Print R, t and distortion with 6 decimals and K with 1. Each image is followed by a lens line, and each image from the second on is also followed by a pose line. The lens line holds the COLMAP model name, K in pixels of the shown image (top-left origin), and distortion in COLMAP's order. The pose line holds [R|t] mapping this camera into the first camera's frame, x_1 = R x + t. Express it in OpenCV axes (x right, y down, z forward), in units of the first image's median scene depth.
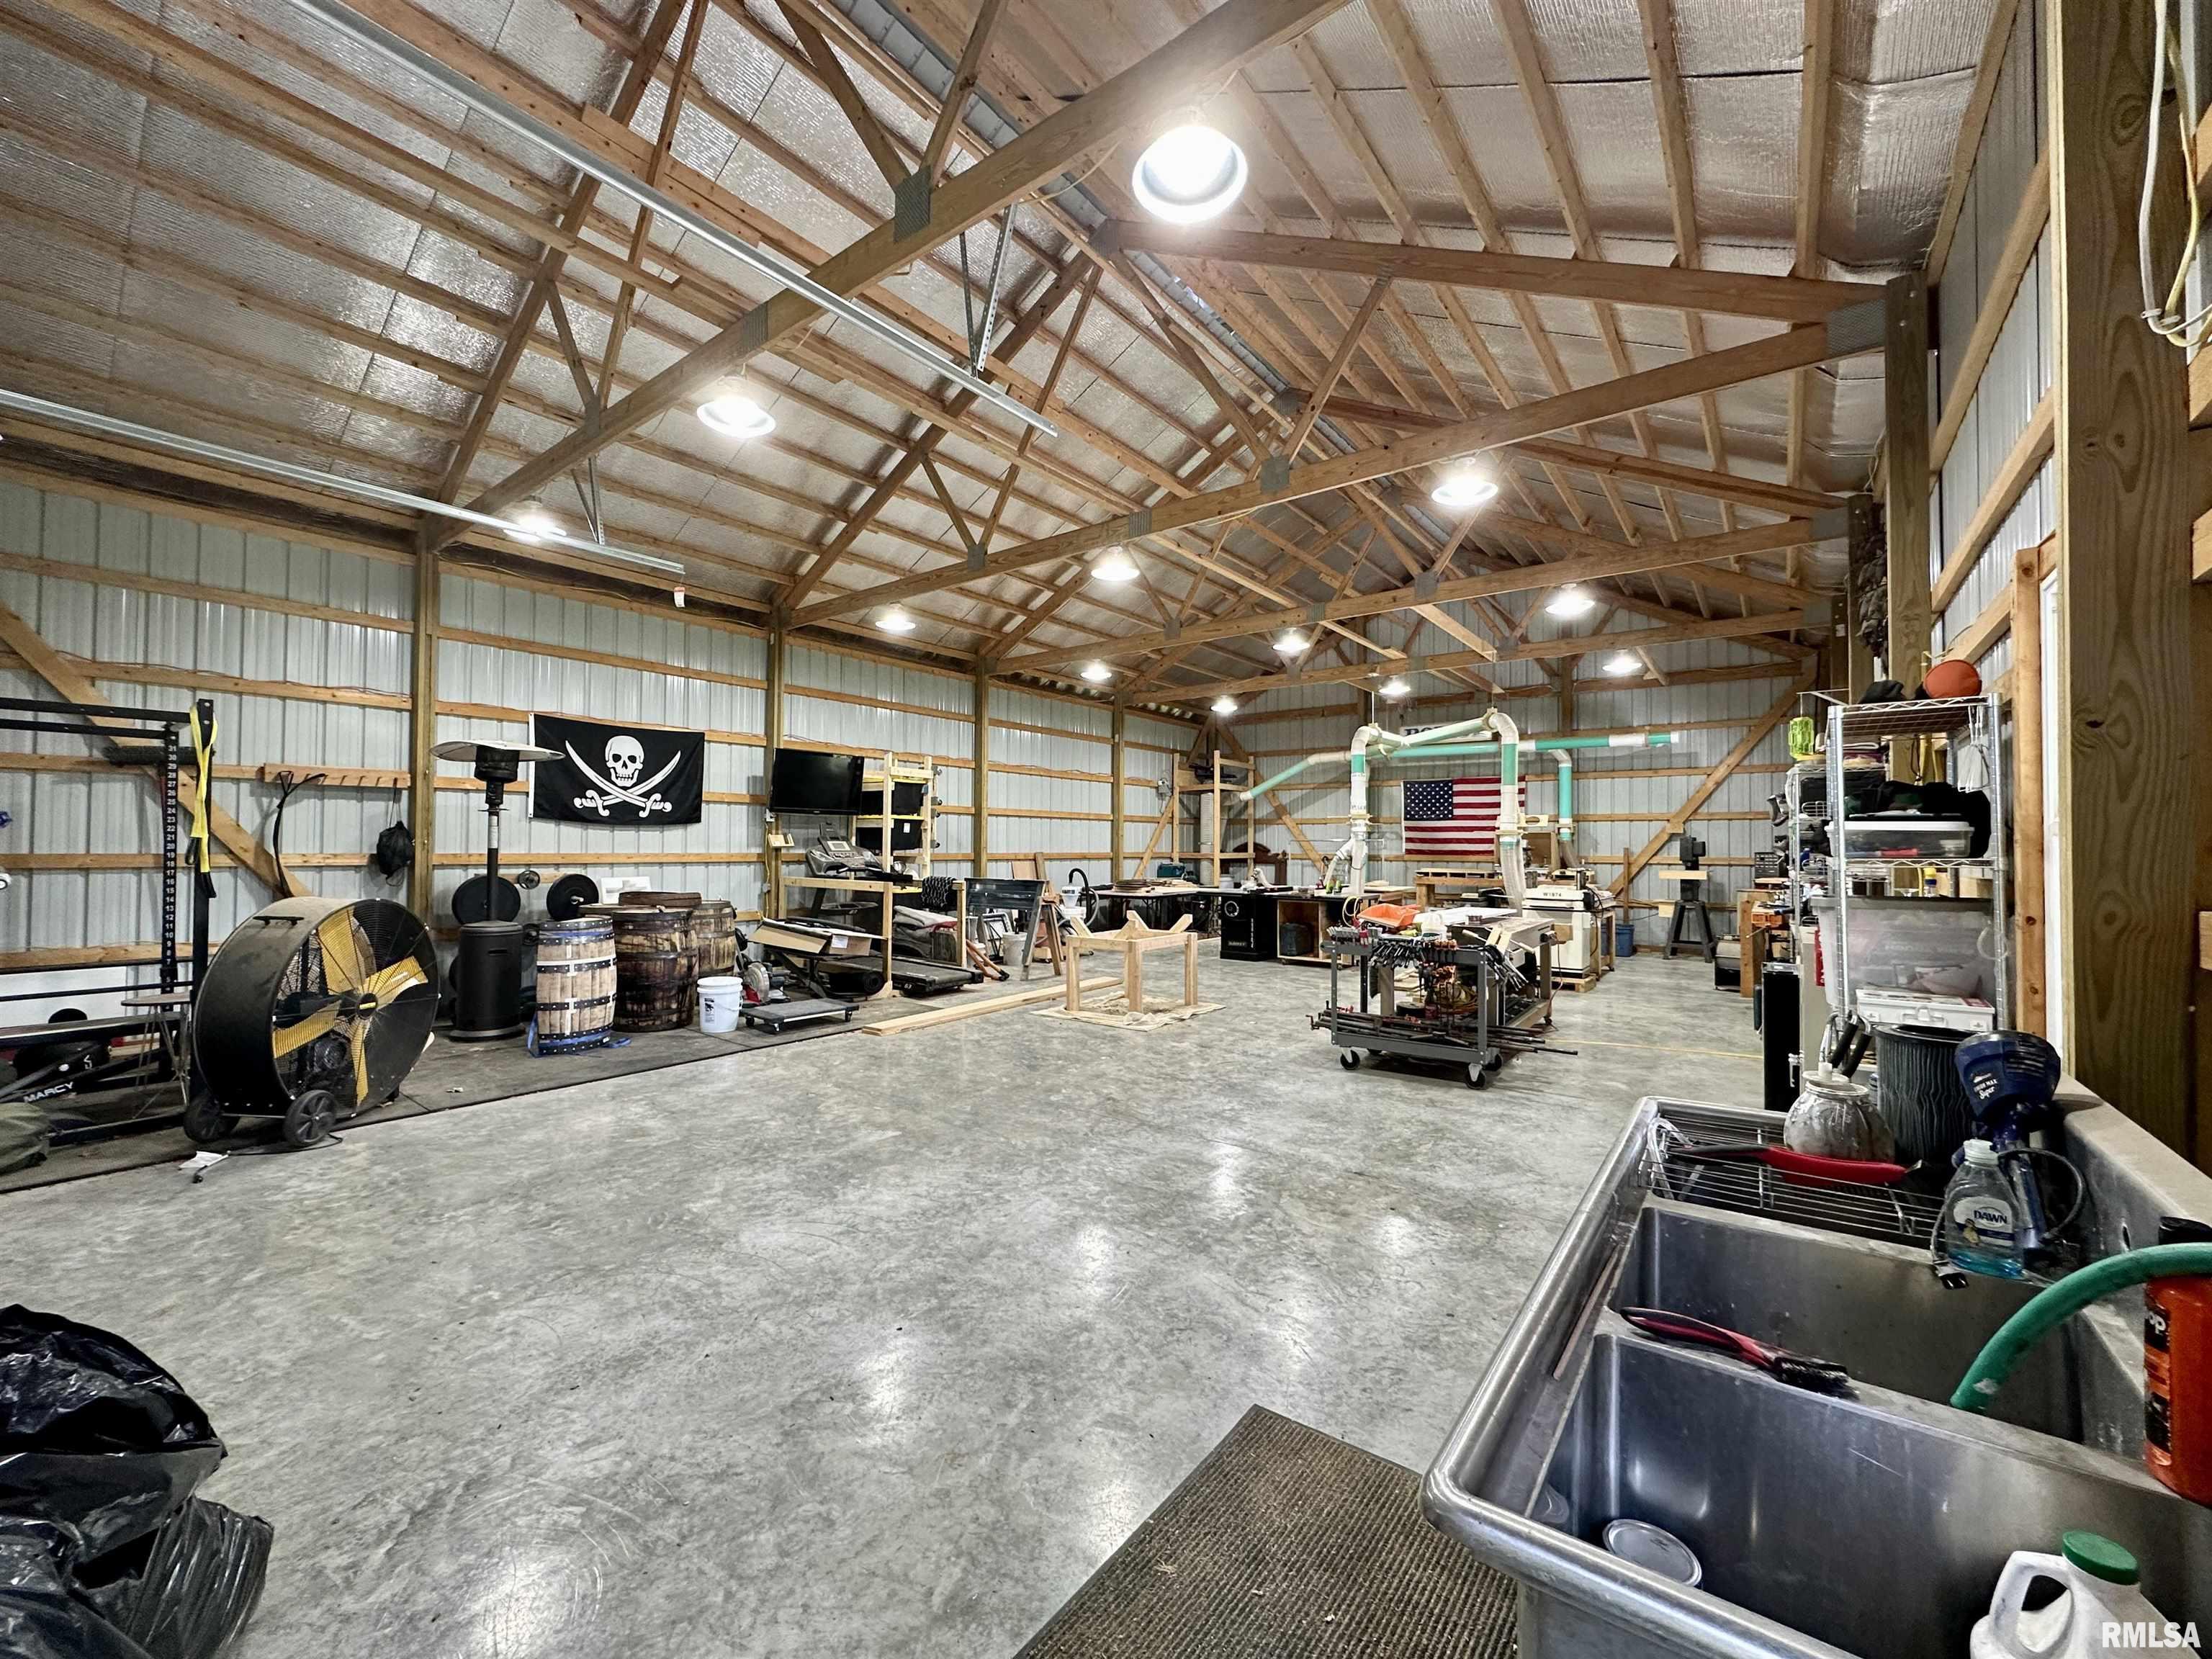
lens RADIAL K [[882.8, 0, 1097.9], [0, 882.8, 831.2], [0, 0, 1]] dist [-0.002048, -0.000005]
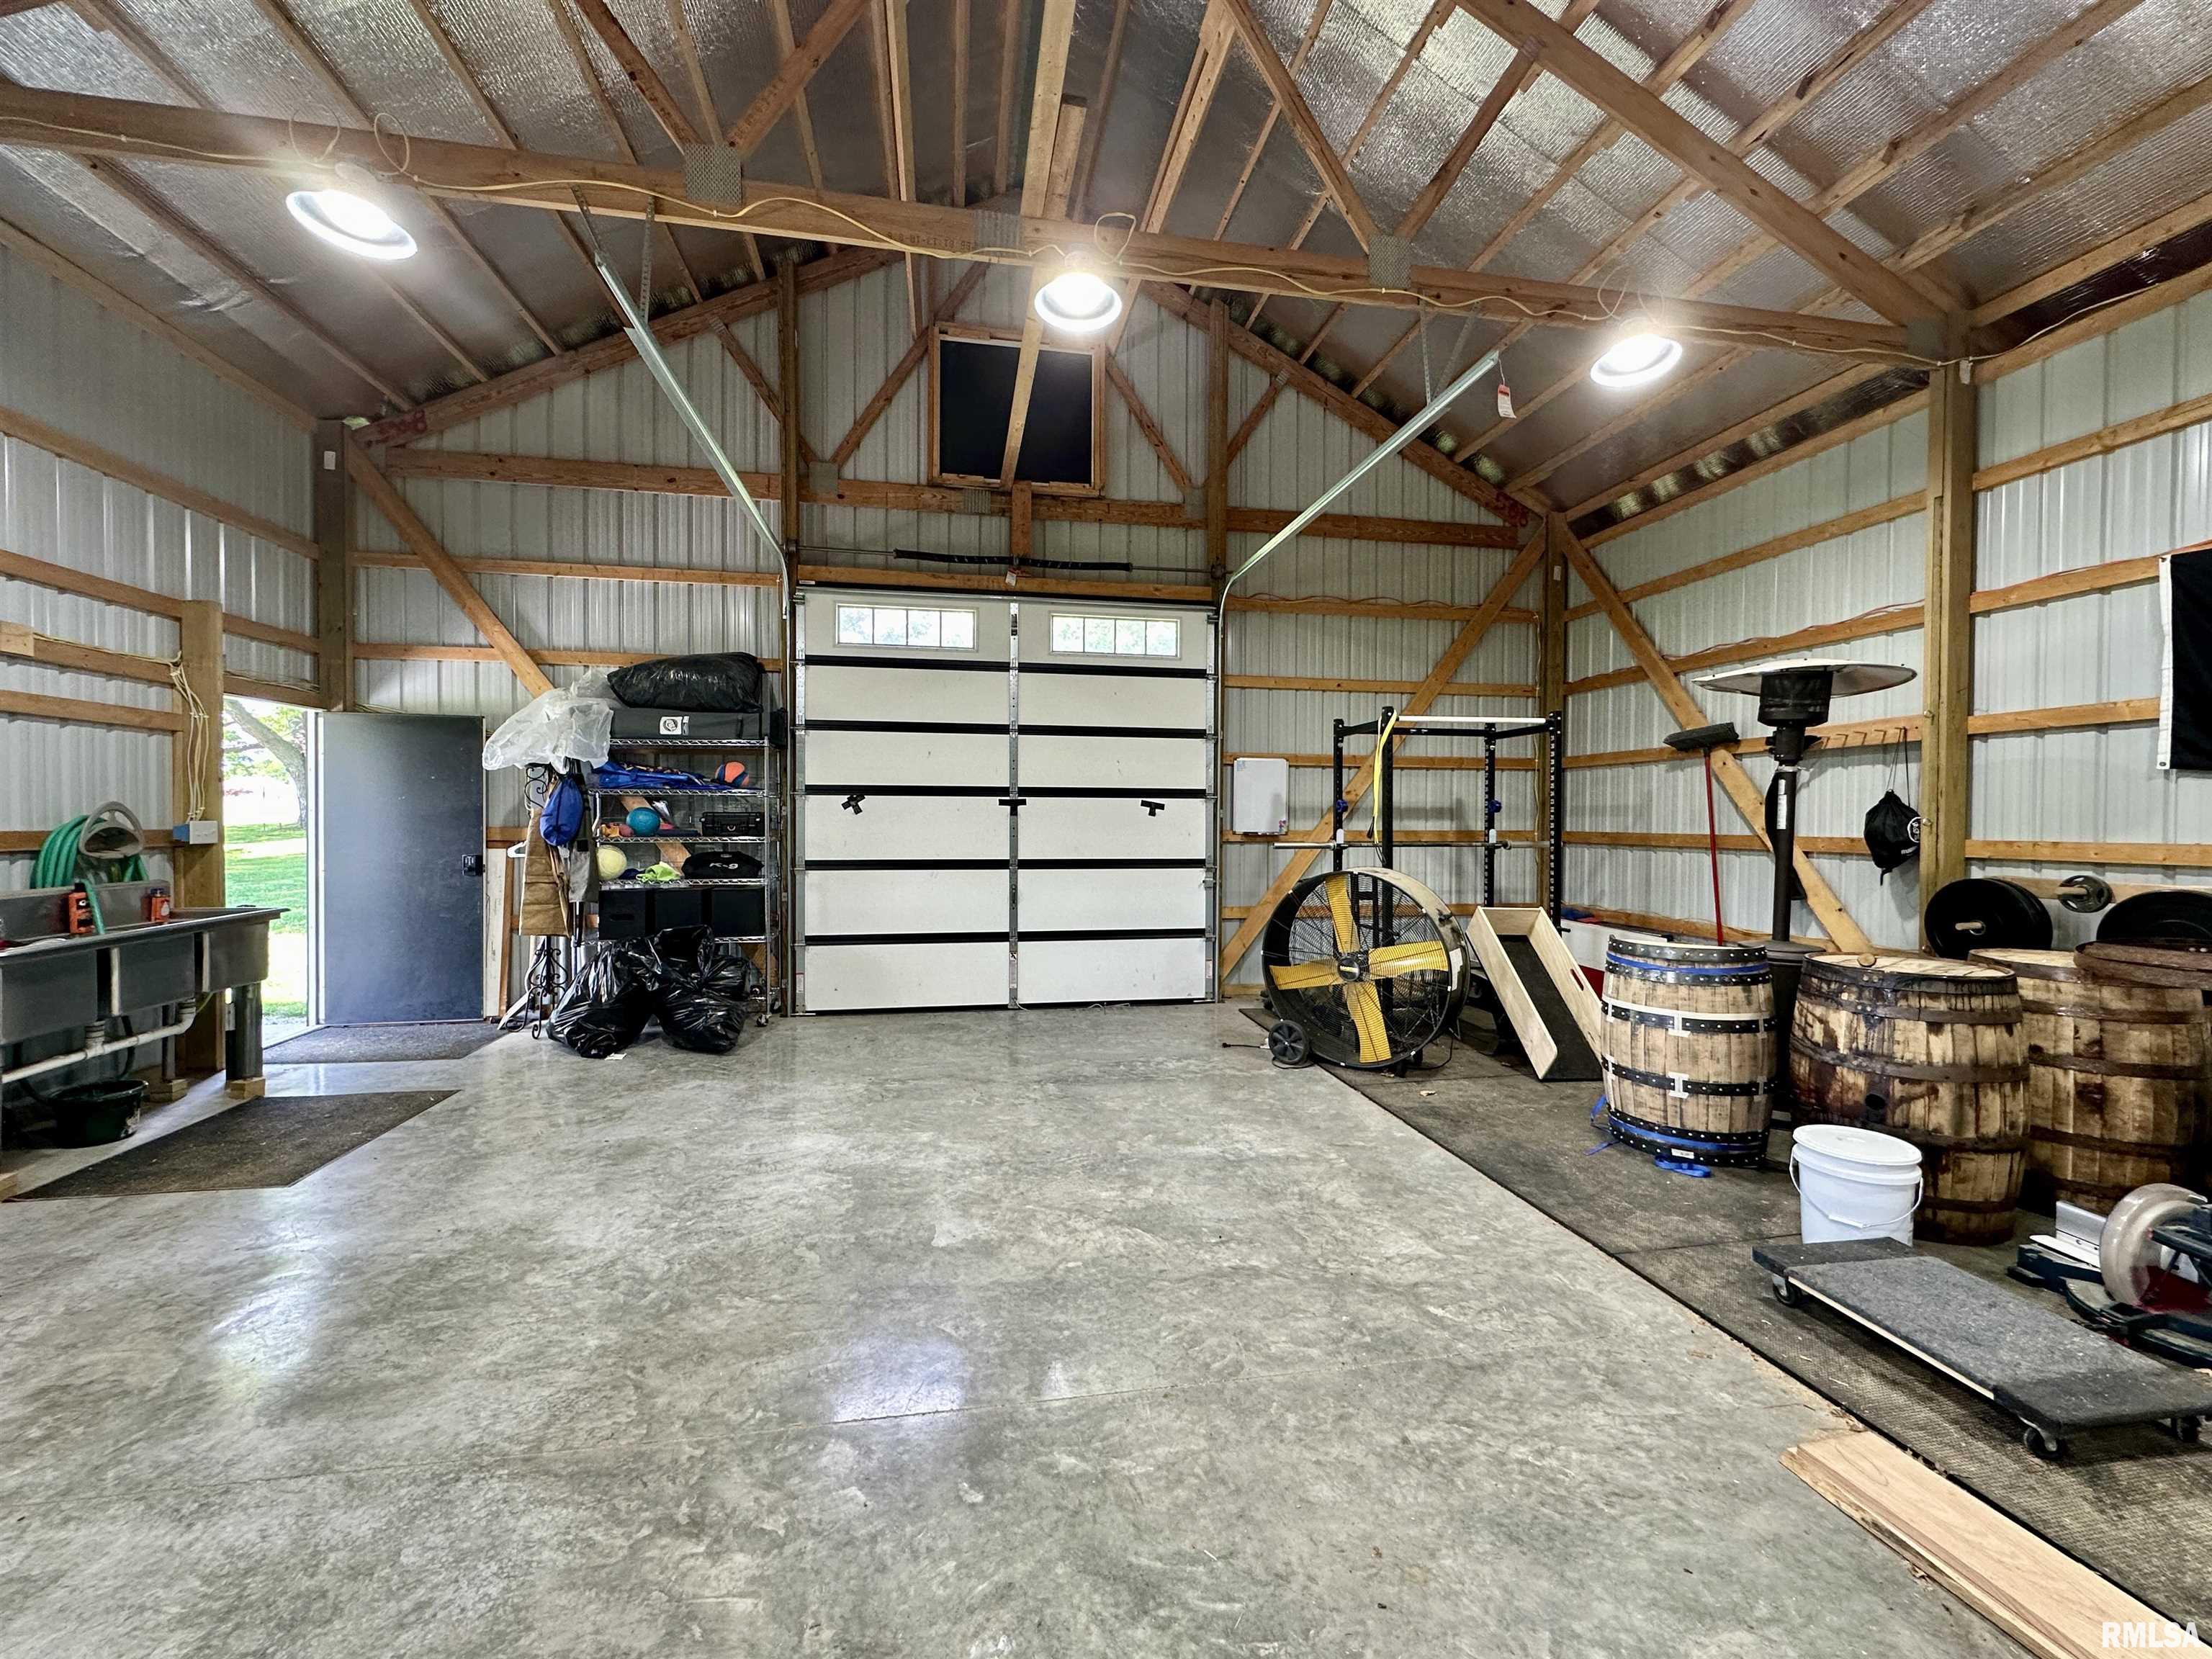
lens RADIAL K [[885.7, 0, 1104.6], [0, 885.7, 829.4], [0, 0, 1]] dist [-0.002132, 0.000284]
pose [[-0.668416, -0.002021, -0.743785, 0.087868], [0.002605, 0.999984, -0.005058, 0.014697], [0.743783, -0.005319, -0.668399, 0.717055]]
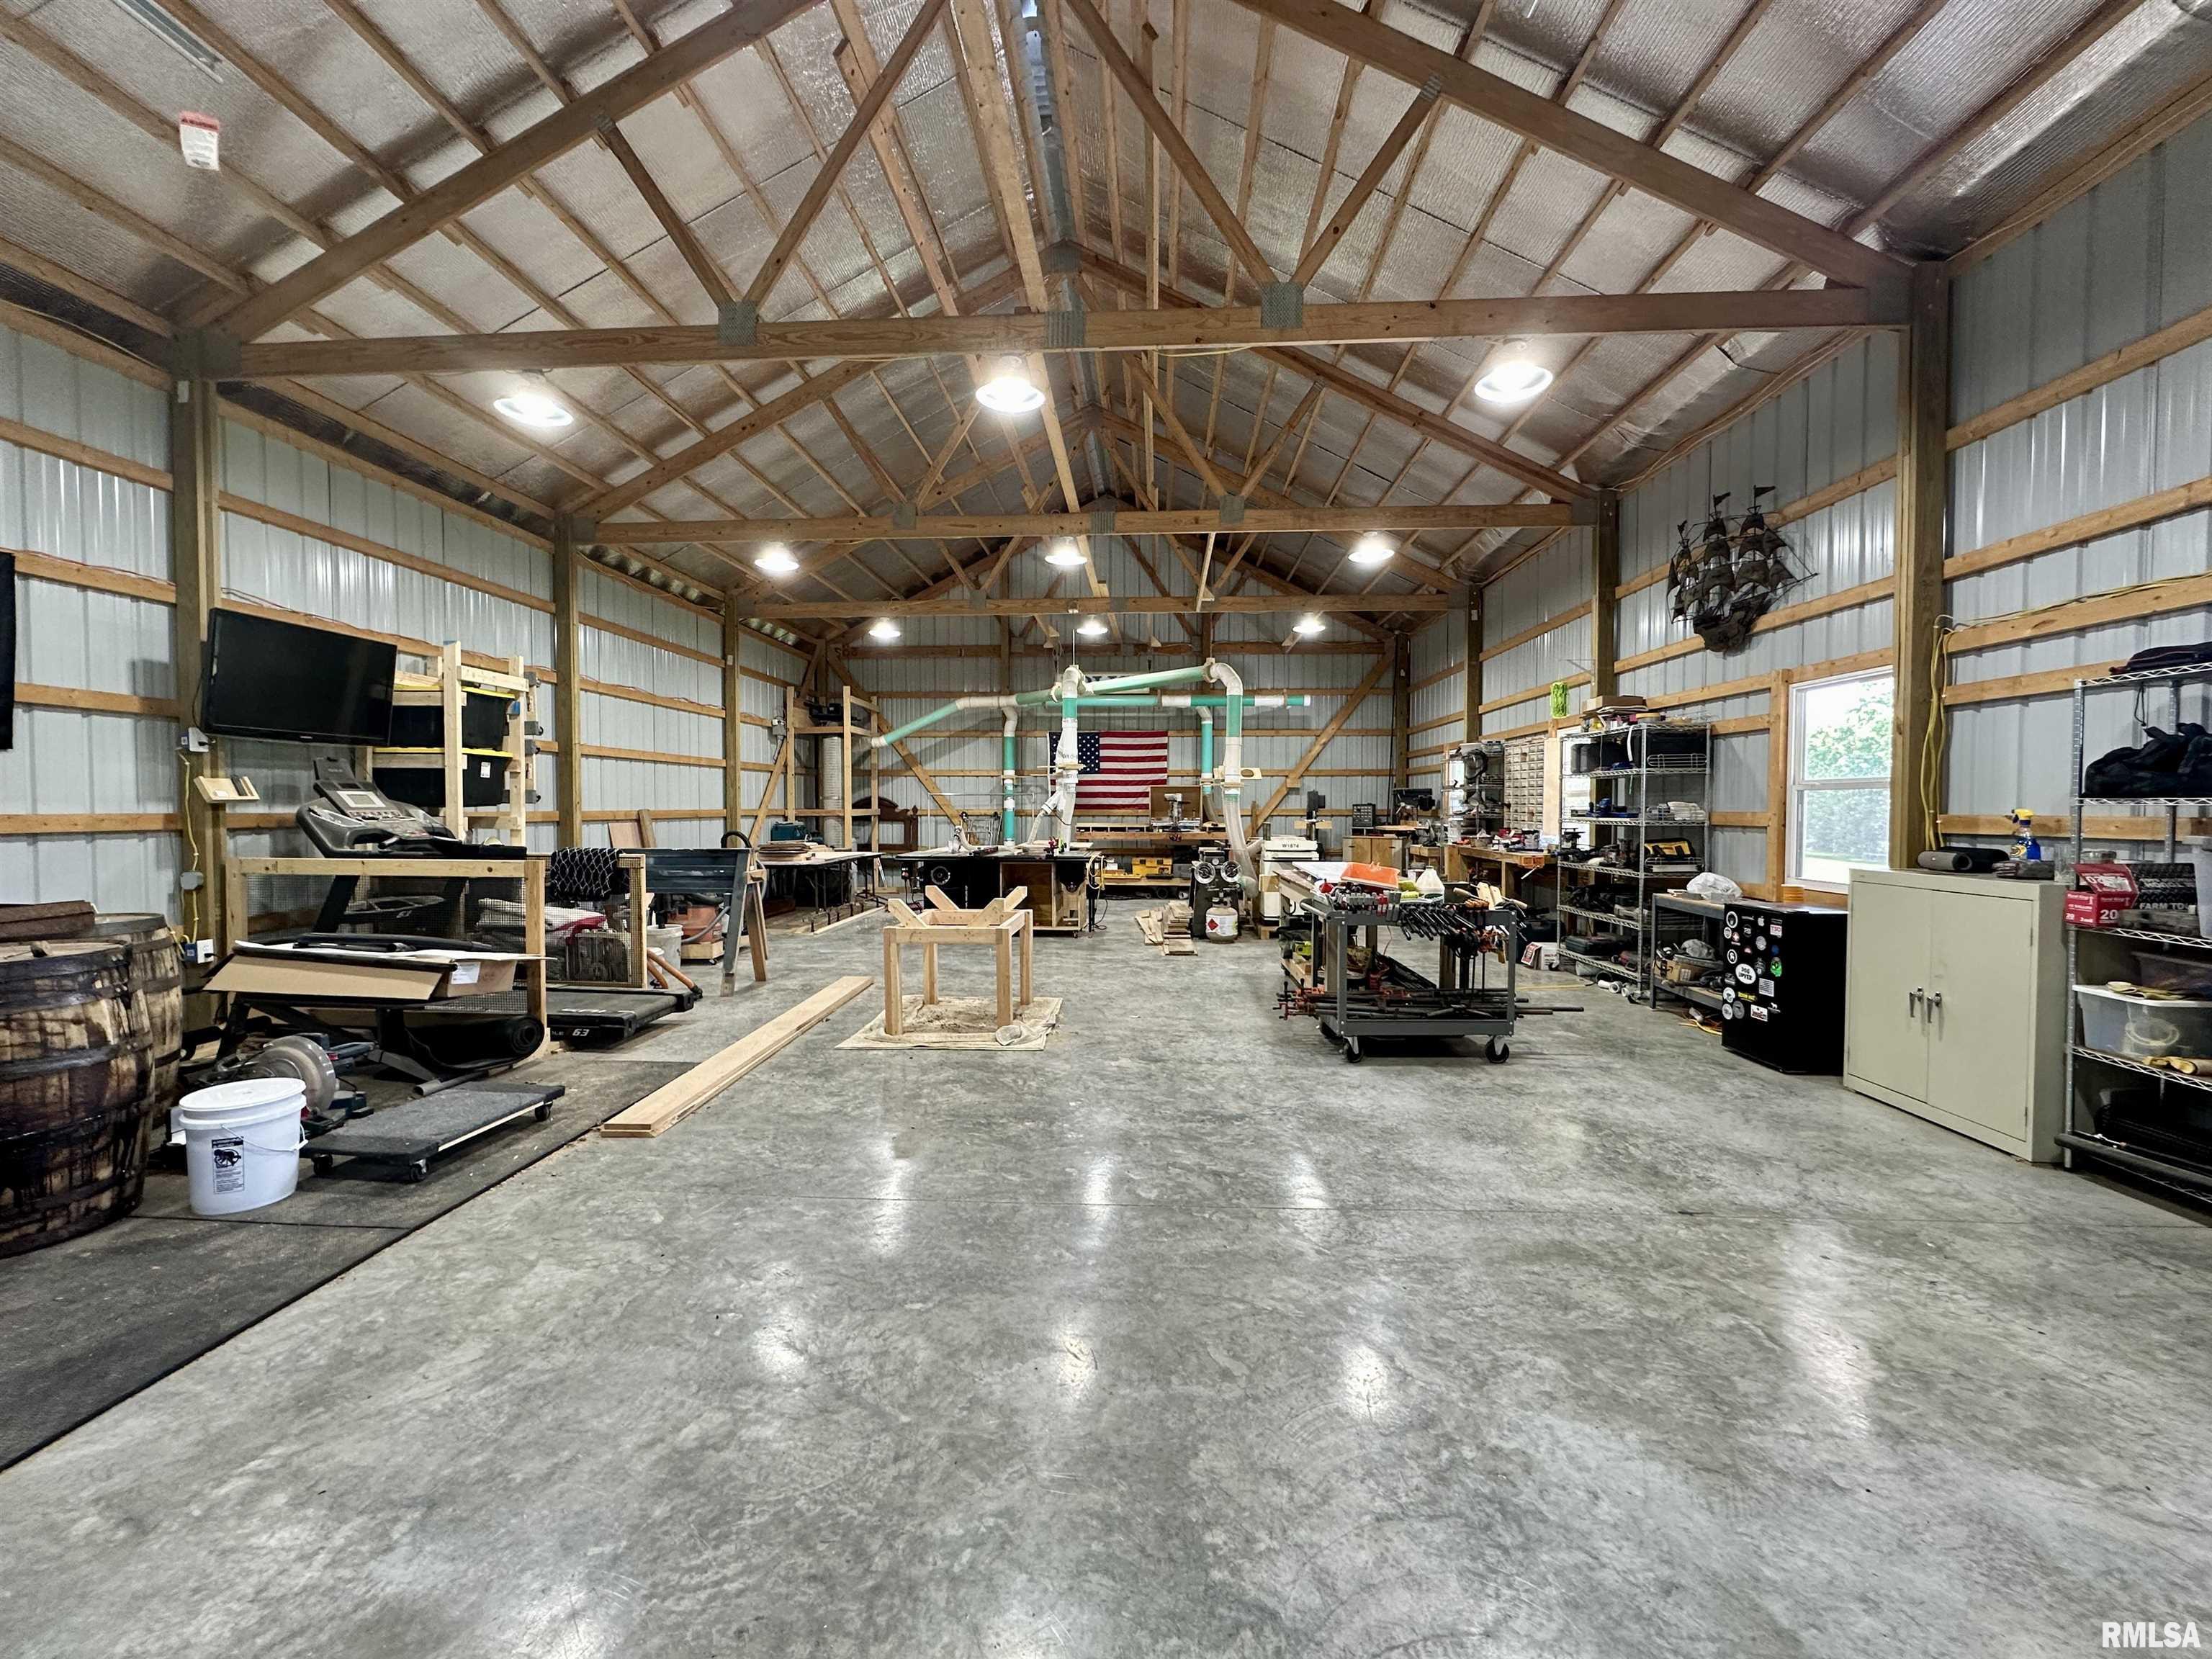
lens RADIAL K [[885.7, 0, 1104.6], [0, 885.7, 829.4], [0, 0, 1]] dist [-0.002132, 0.000284]
pose [[0.823454, -0.020907, 0.566998, -0.225382], [-0.004961, 0.999017, 0.044042, 0.008689], [-0.567362, -0.039079, 0.822541, 0.270393]]
